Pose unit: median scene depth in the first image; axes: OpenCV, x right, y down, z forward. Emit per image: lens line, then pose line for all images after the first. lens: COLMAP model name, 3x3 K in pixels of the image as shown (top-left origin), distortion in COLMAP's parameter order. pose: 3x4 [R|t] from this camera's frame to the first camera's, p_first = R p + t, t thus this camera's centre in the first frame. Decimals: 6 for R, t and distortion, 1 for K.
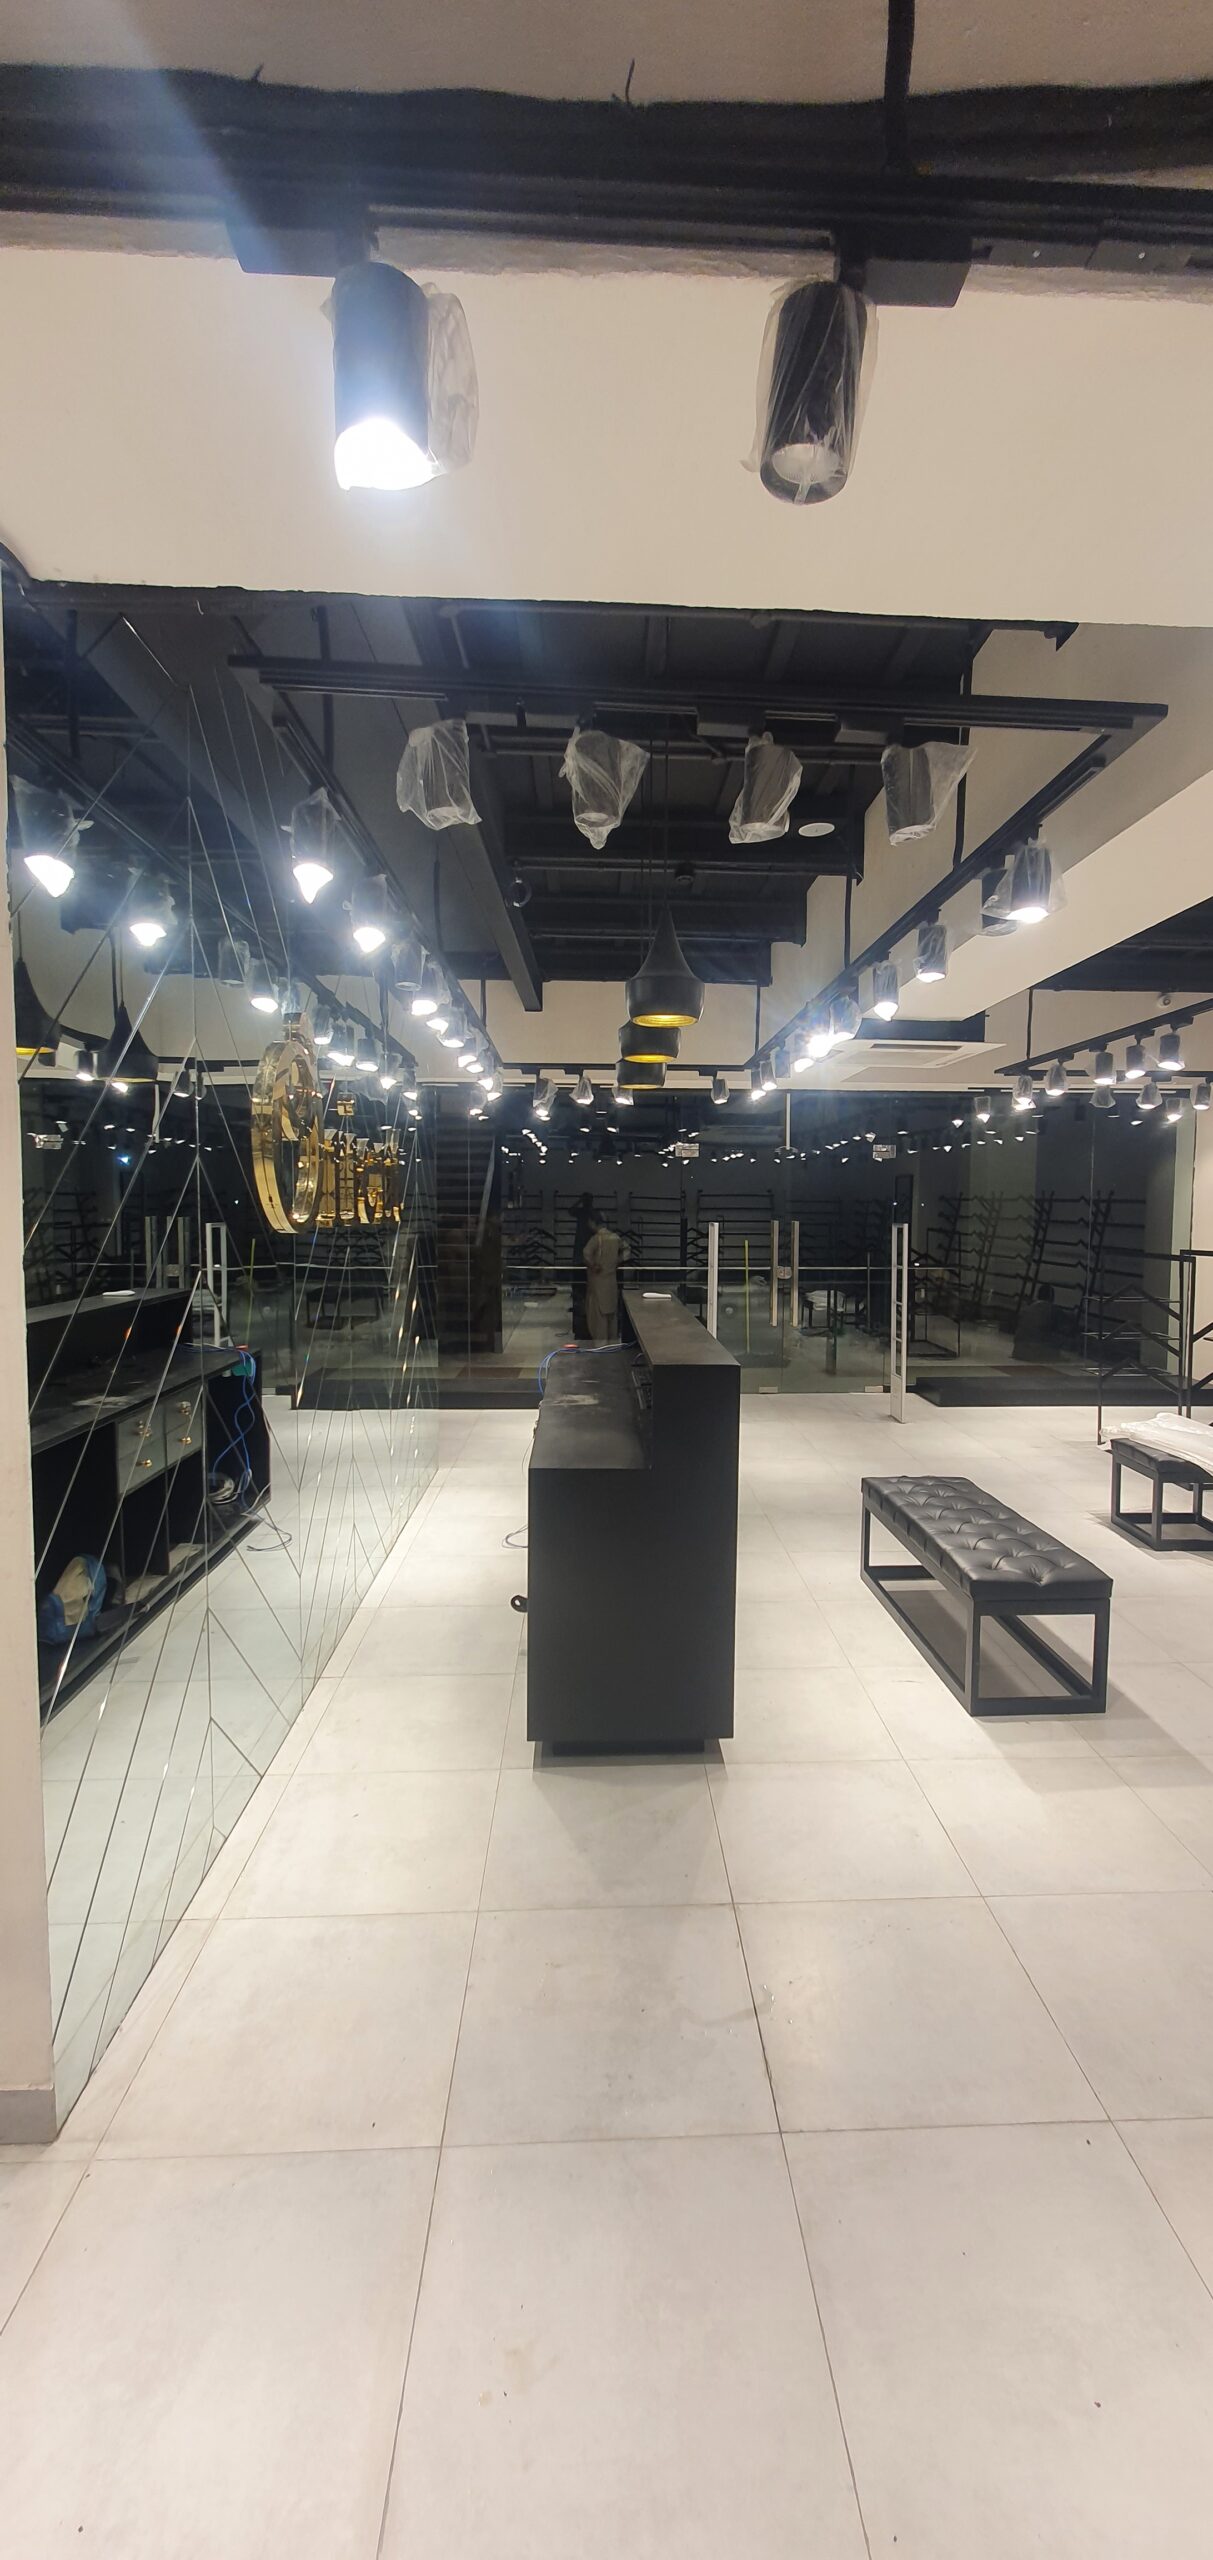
lens RADIAL K [[1015.8, 0, 640.2], [0, 1015.8, 1265.1], [0, 0, 1]] dist [0.003629, 0.000077]
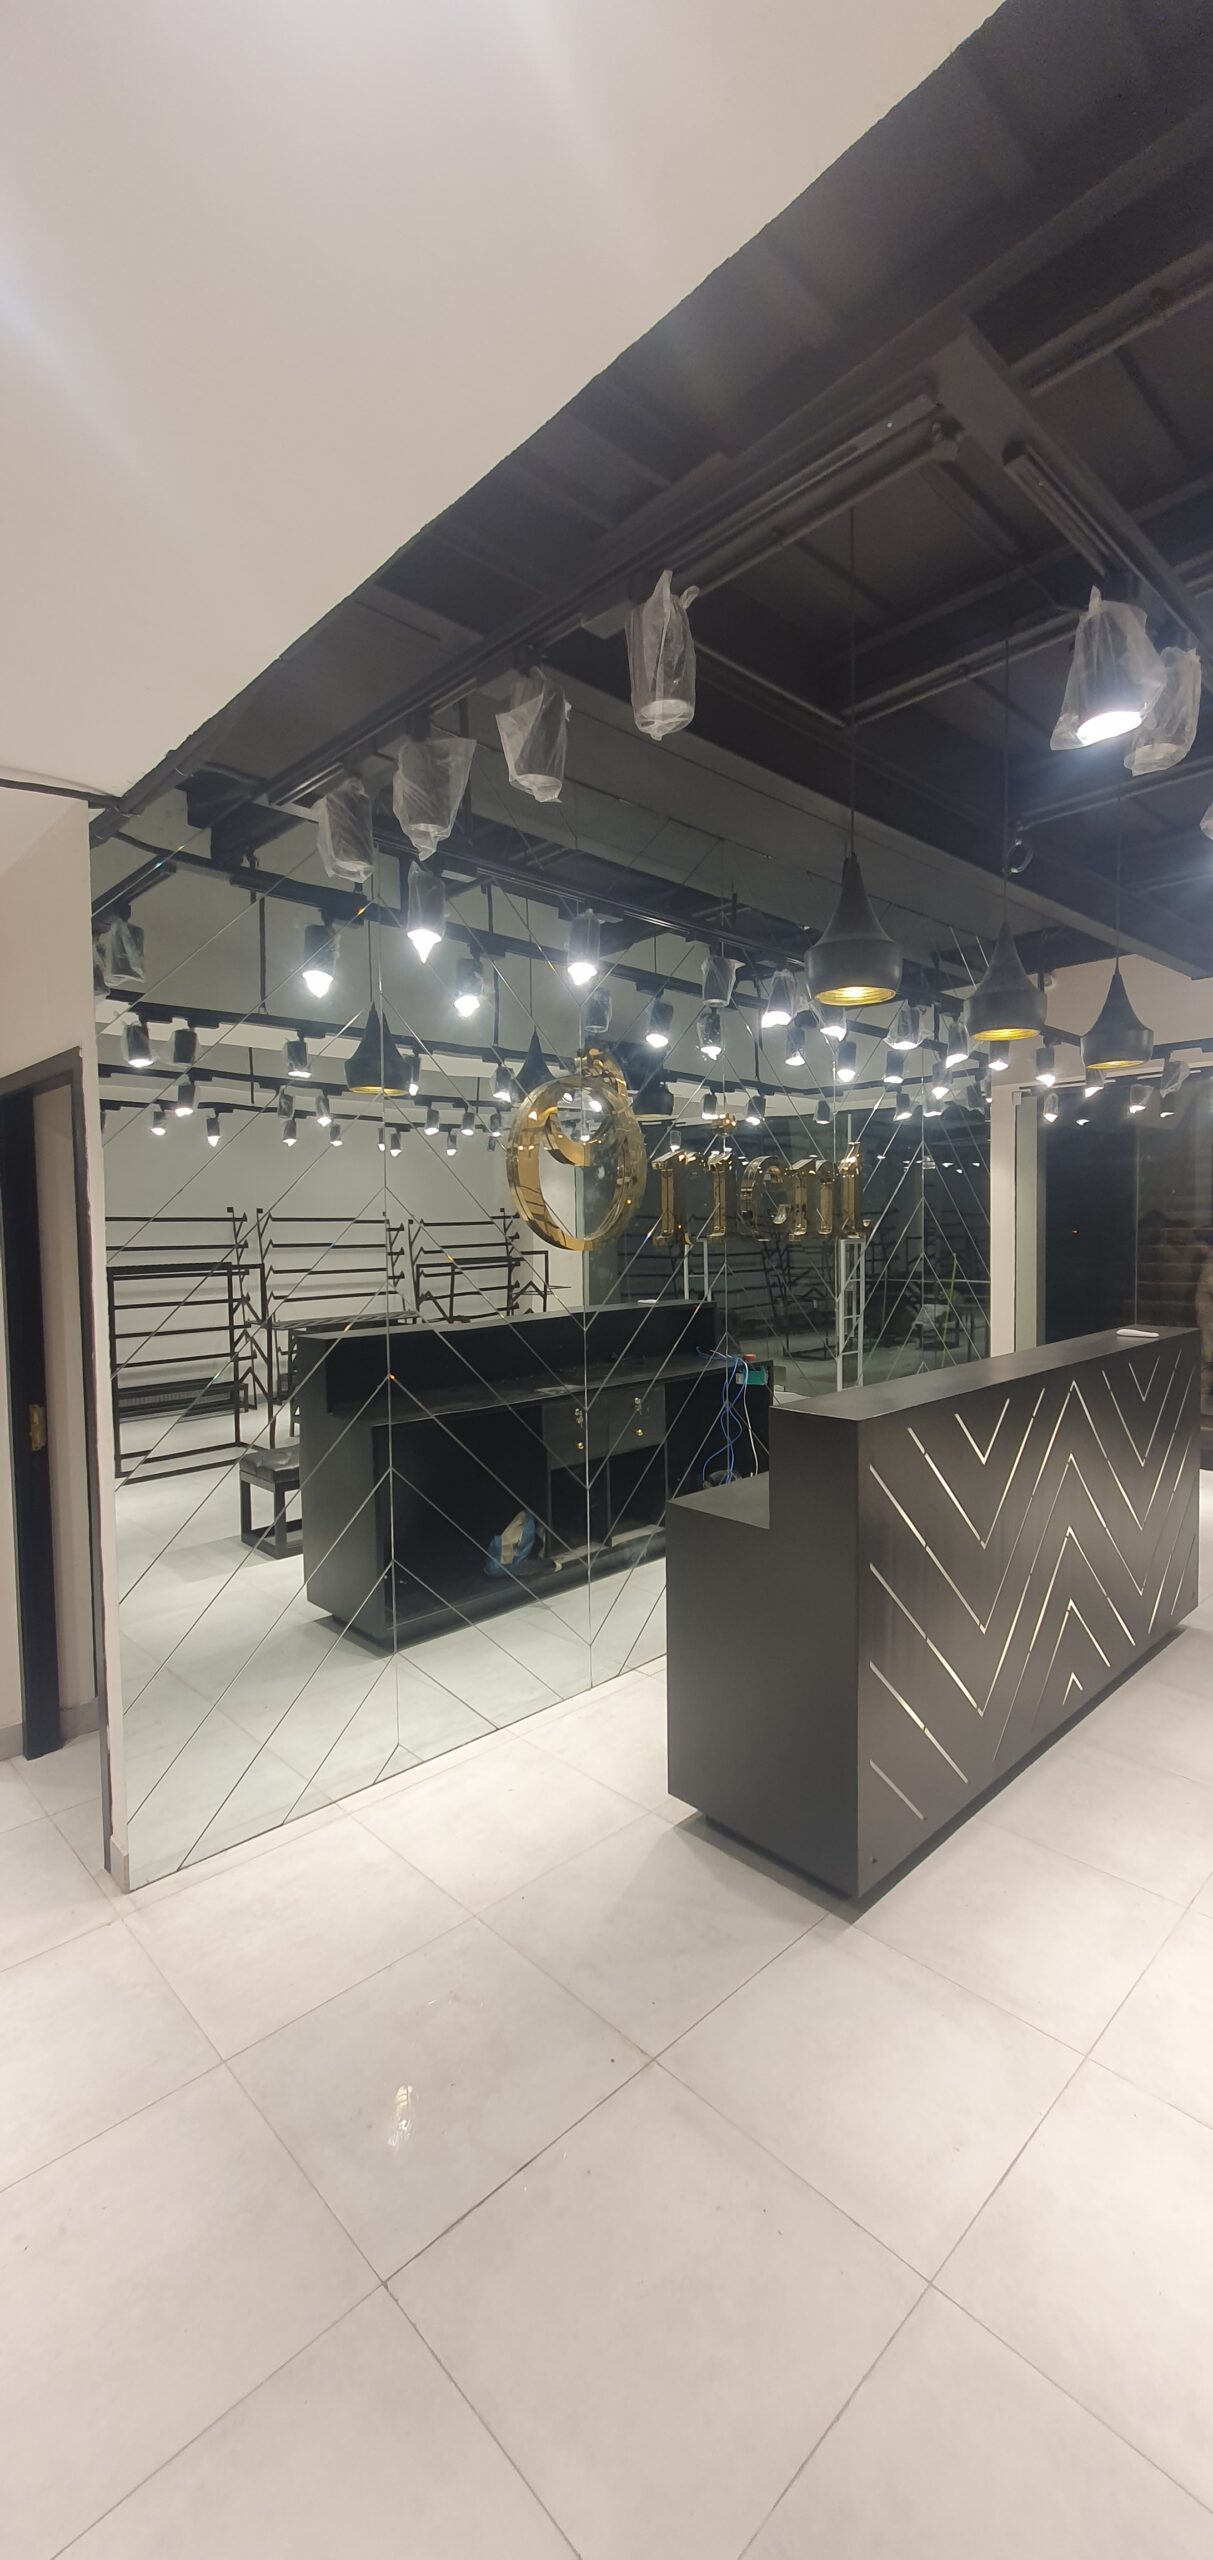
lens RADIAL K [[1011.7, 0, 637.4], [0, 1011.7, 1273.7], [0, 0, 1]] dist [0.010425, -0.003950]
pose [[0.666097, 0.020946, -0.745571, 0.409534], [-0.026404, 0.999641, 0.004495, -0.011258], [0.745398, 0.016693, 0.666411, 0.252909]]
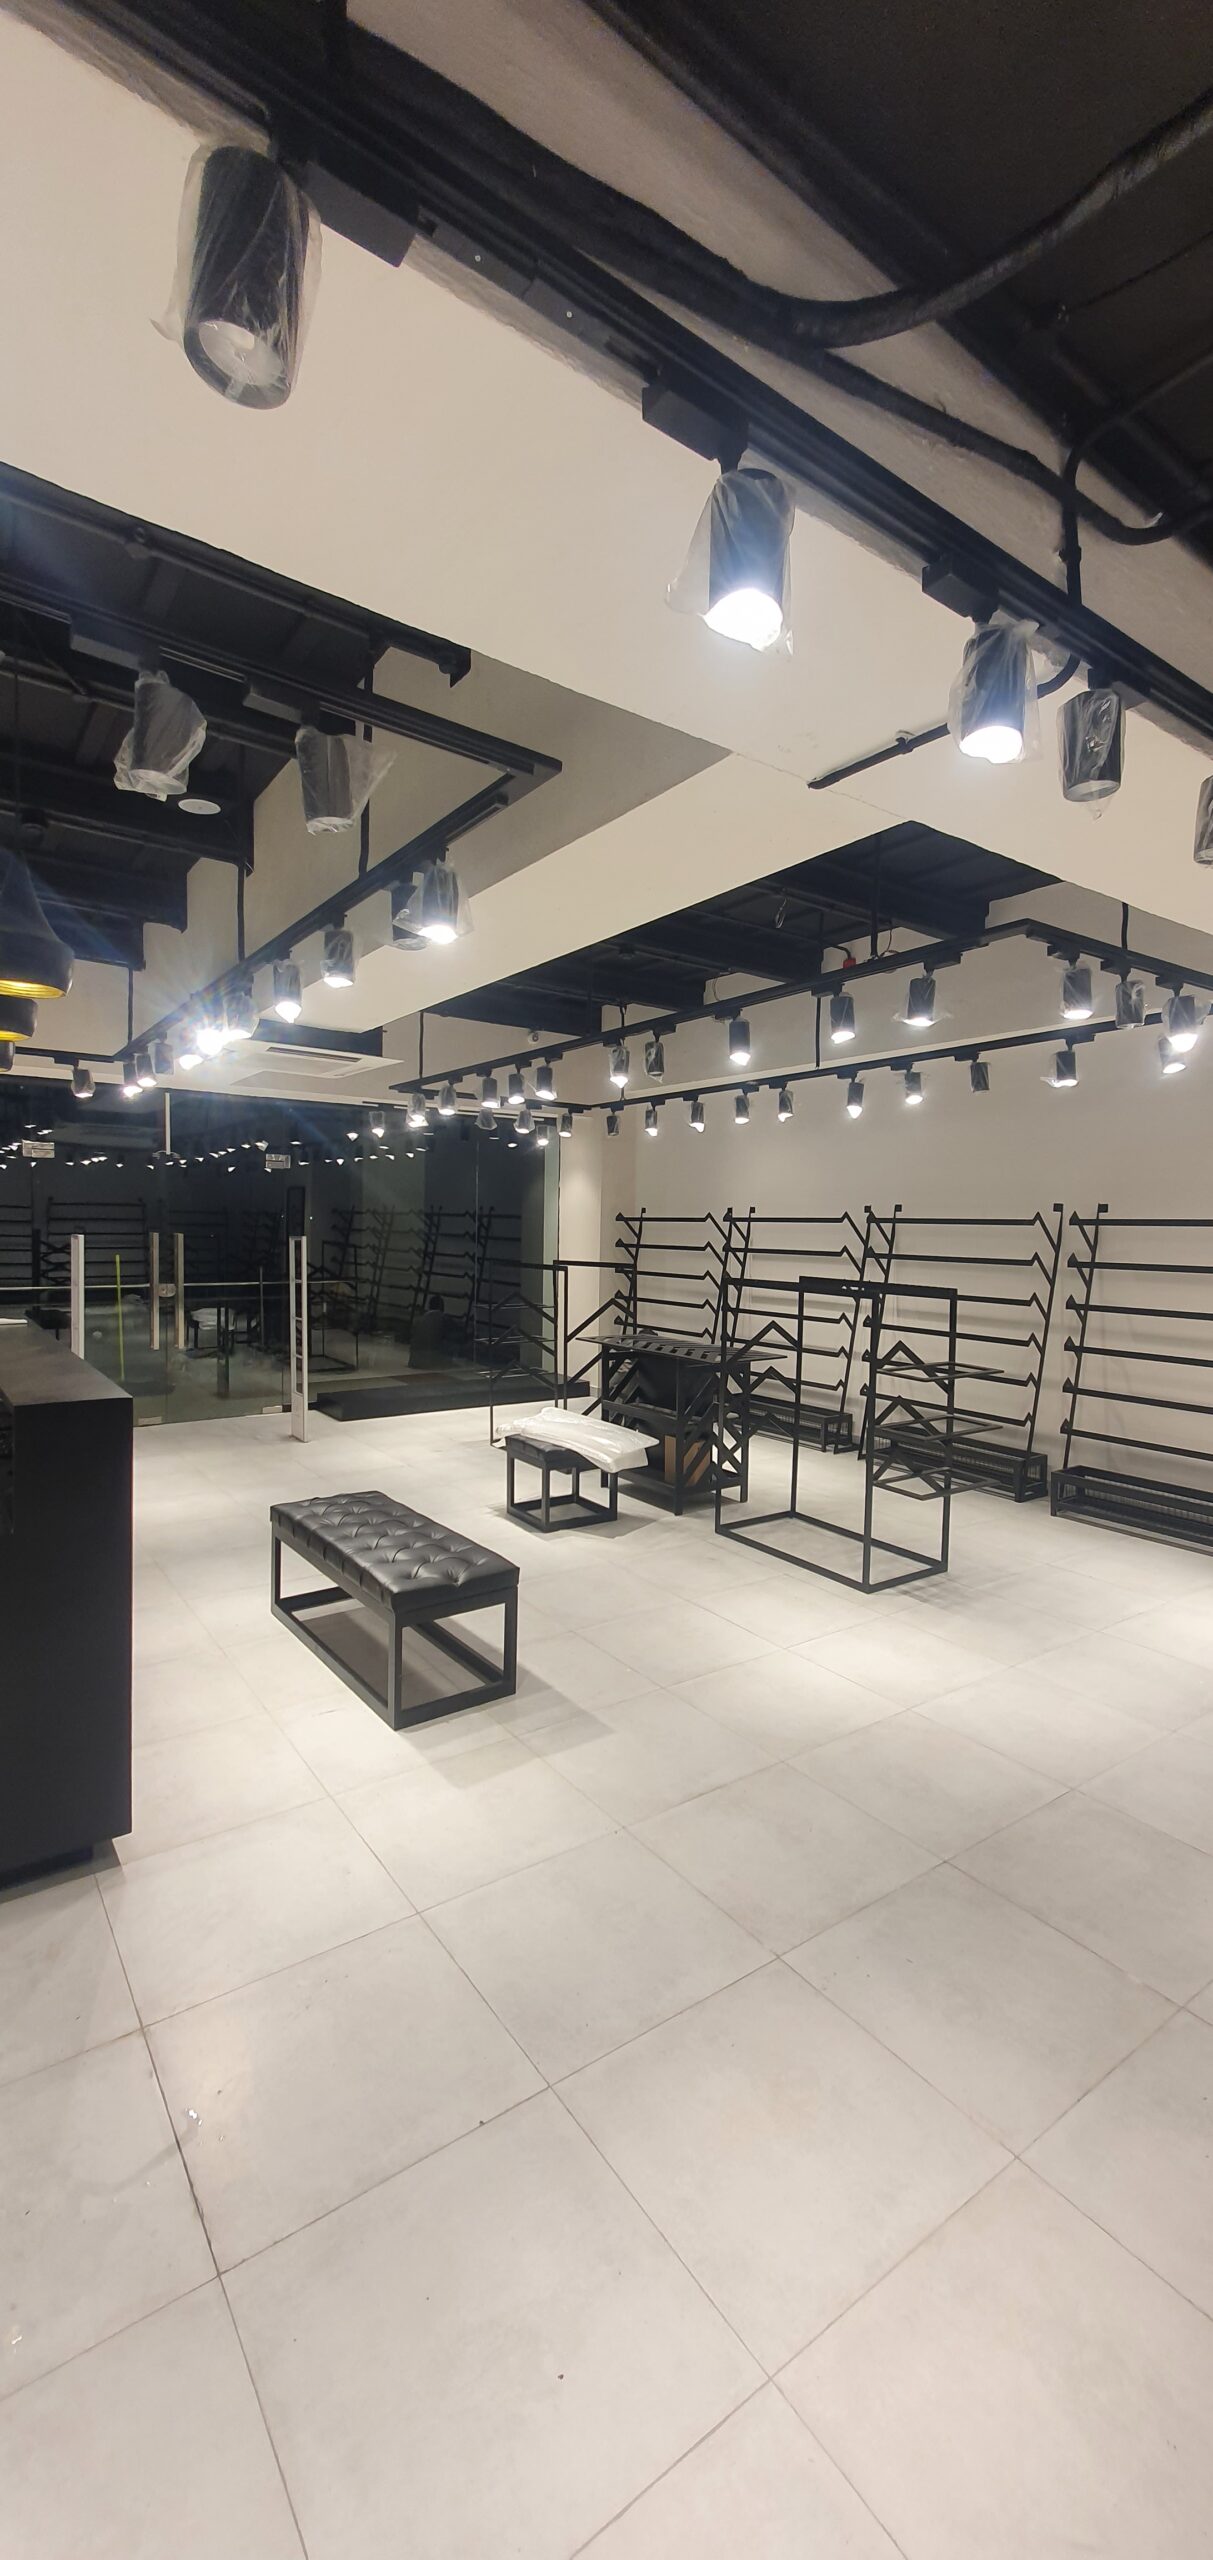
lens RADIAL K [[1012.0, 0, 638.9], [0, 1012.0, 1270.5], [0, 0, 1]] dist [0.006562, -0.003867]
pose [[0.833505, -0.015721, 0.552288, -0.012653], [0.020092, 0.999796, -0.001862, 0.000348], [-0.552147, 0.012648, 0.833651, 0.029566]]
